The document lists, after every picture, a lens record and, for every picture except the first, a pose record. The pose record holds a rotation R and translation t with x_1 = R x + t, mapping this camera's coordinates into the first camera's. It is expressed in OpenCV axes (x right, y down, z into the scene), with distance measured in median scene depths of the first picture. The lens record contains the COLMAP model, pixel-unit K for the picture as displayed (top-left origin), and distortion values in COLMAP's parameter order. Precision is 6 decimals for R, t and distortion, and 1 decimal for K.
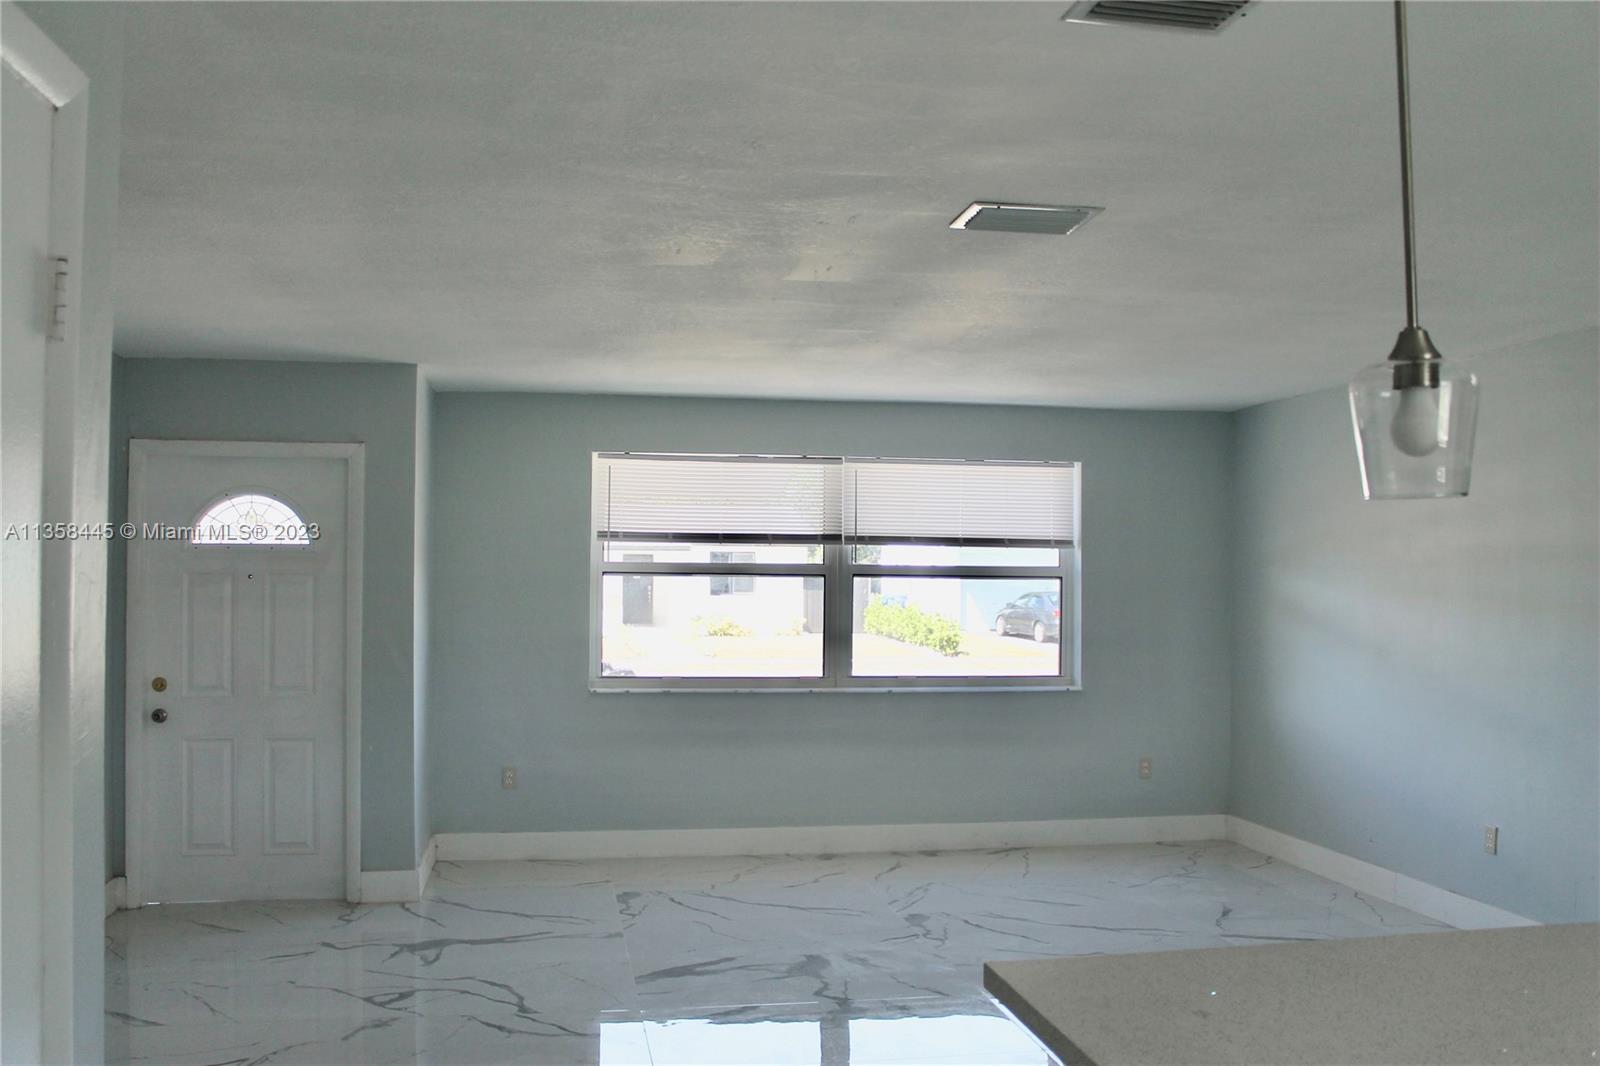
lens RADIAL K [[1371.5, 0, 800.0], [0, 1371.5, 533.0], [0, 0, 1]] dist [-0.158604, 0.153750]
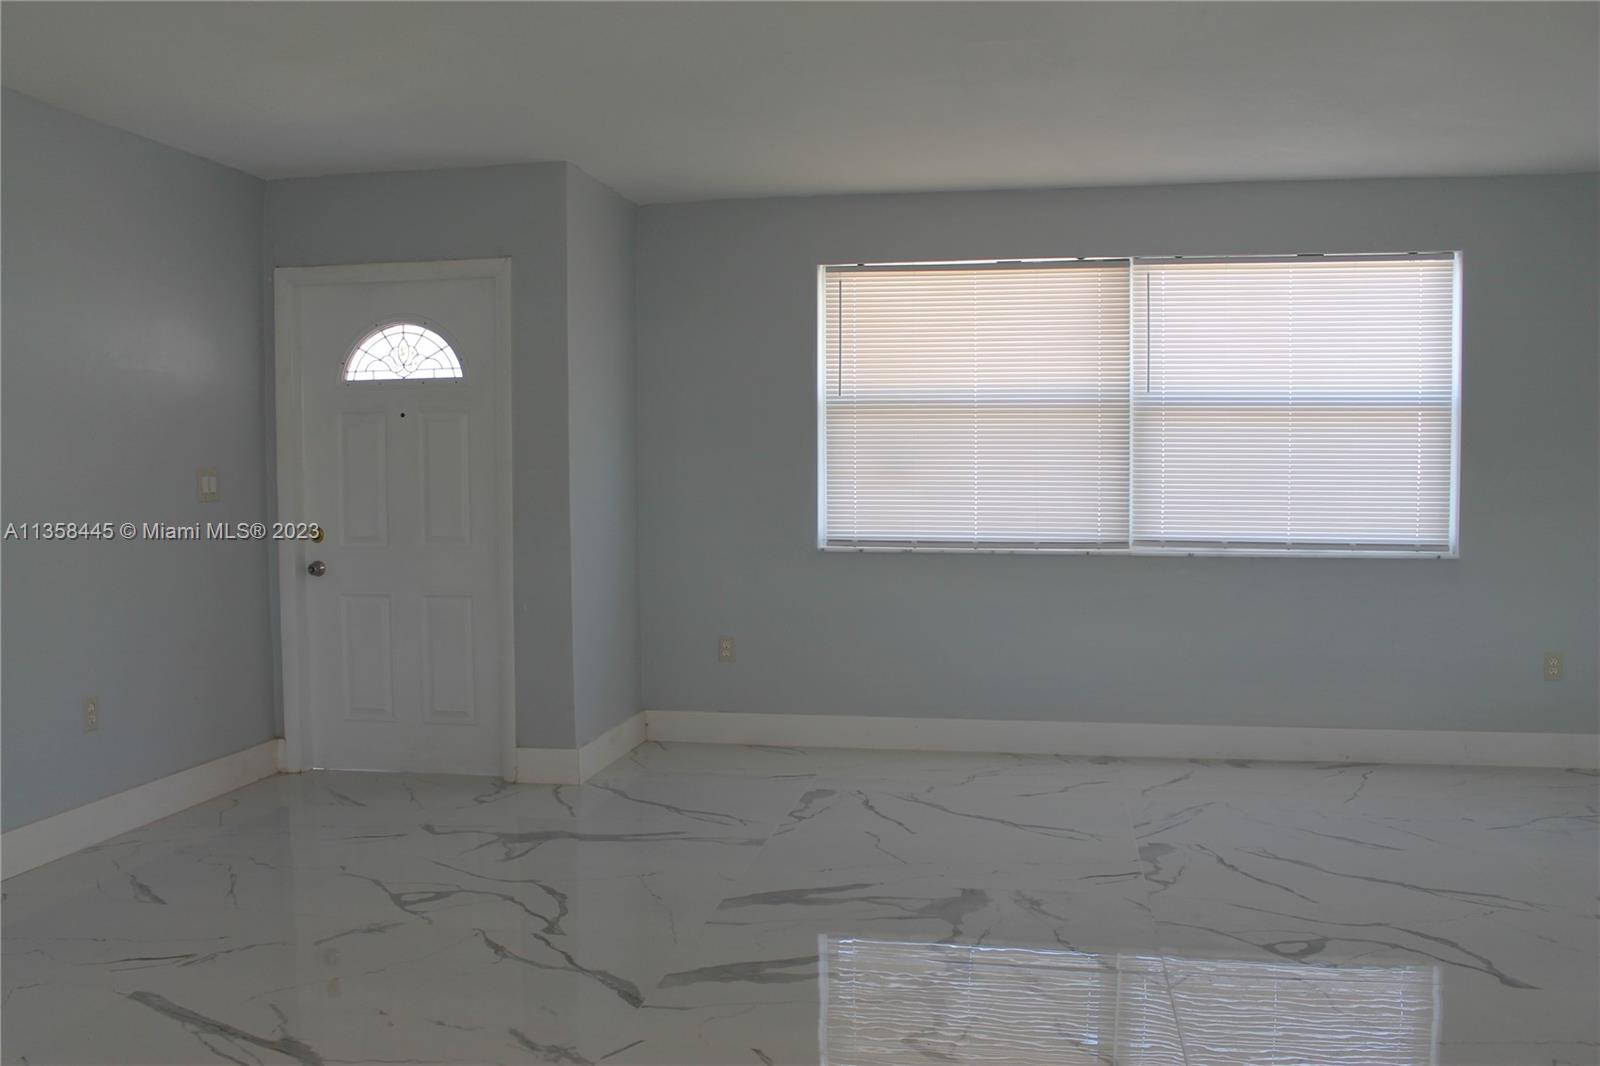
lens RADIAL K [[1371.5, 0, 800.0], [0, 1371.5, 533.0], [0, 0, 1]] dist [-0.158604, 0.153750]
pose [[0.935755, 0.006591, -0.352589, 0.132554], [0.021621, 0.996872, 0.076016, 0.040047], [0.351987, -0.078756, 0.932686, 0.202800]]
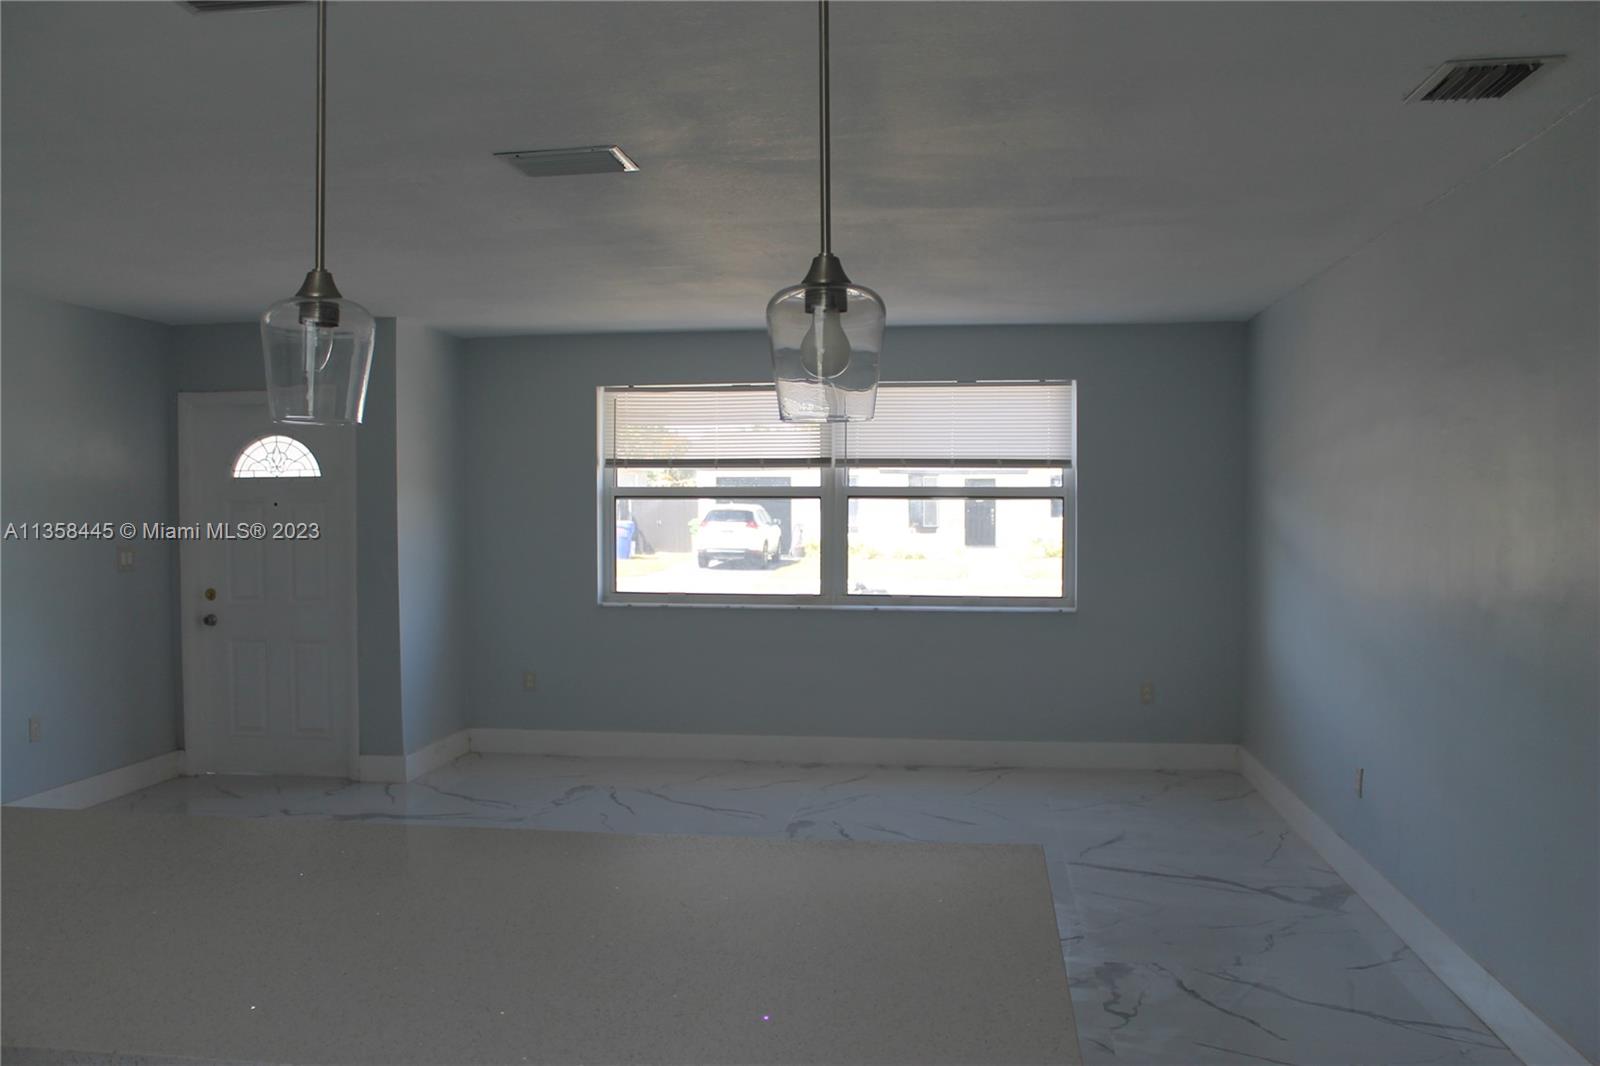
lens RADIAL K [[1333.4, 0, 800.0], [0, 1333.4, 533.0], [0, 0, 1]] dist [-0.172305, 0.160707]
pose [[0.954097, -0.001604, -0.299492, 0.317476], [0.018322, 0.998425, 0.053021, 0.004138], [0.298936, -0.056074, 0.952624, 0.031001]]
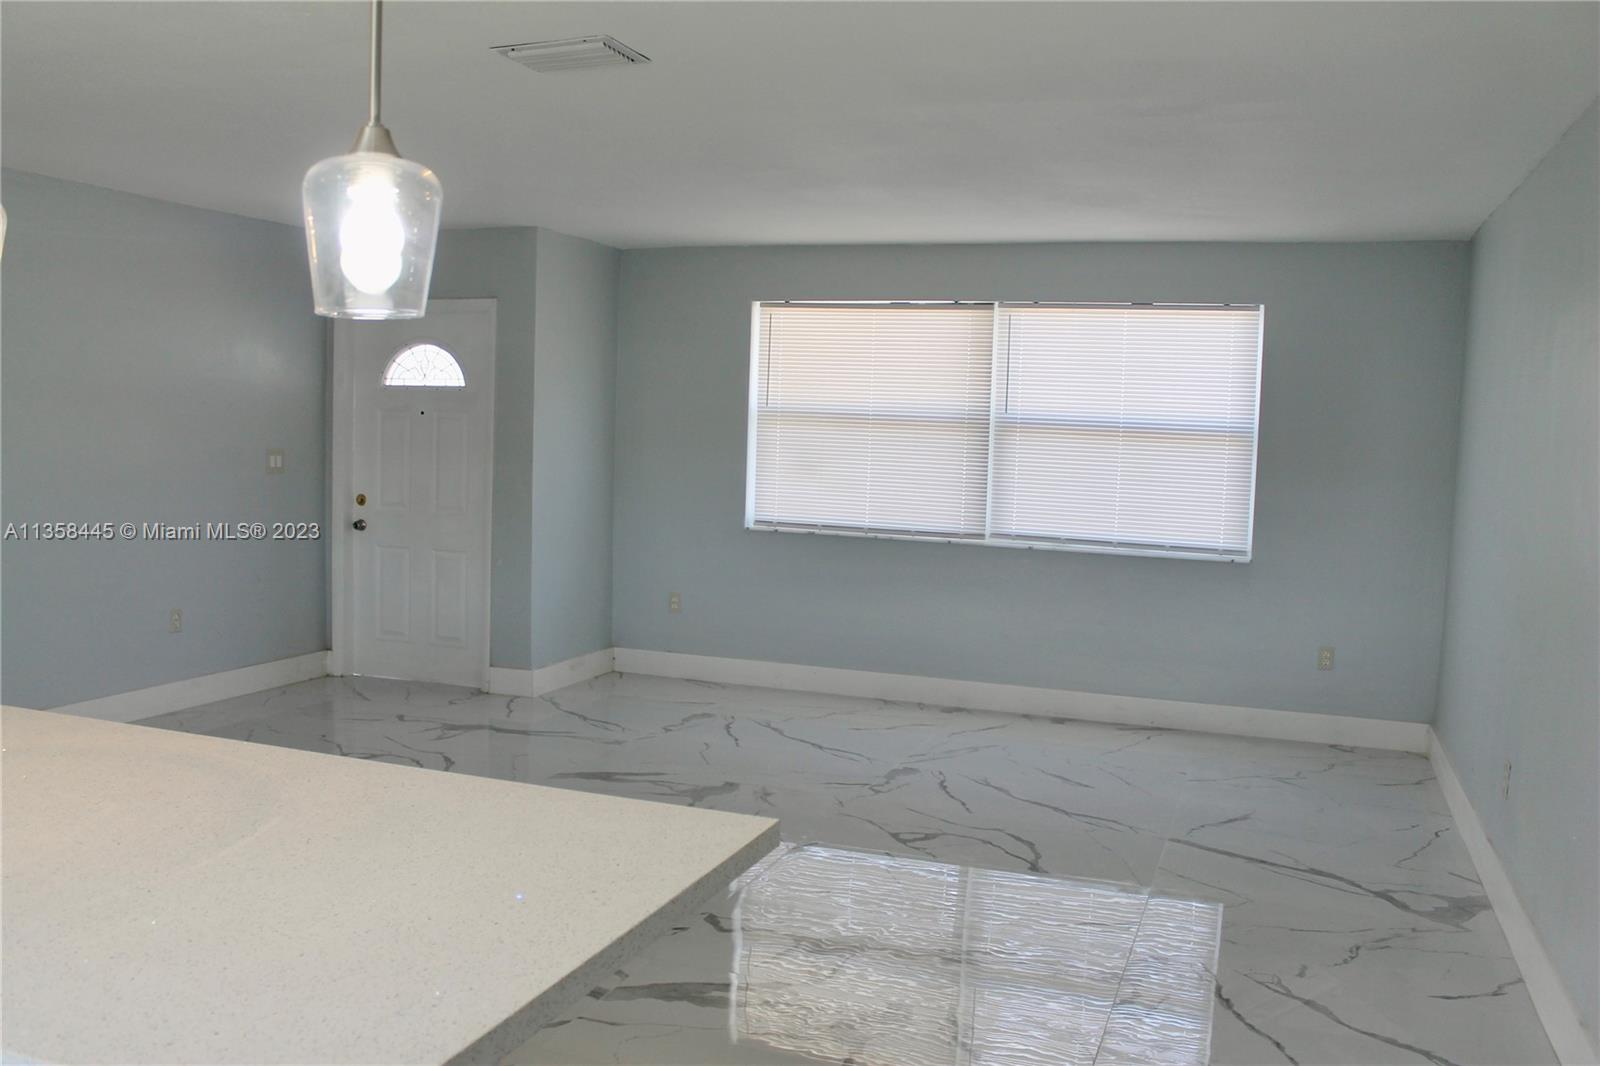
lens RADIAL K [[1371.5, 0, 800.0], [0, 1371.5, 533.0], [0, 0, 1]] dist [-0.158604, 0.153750]
pose [[0.866353, 0.060981, -0.495695, 0.406020], [-0.010756, 0.994566, 0.103556, 0.008364], [0.499316, -0.084384, 0.862301, 0.099094]]
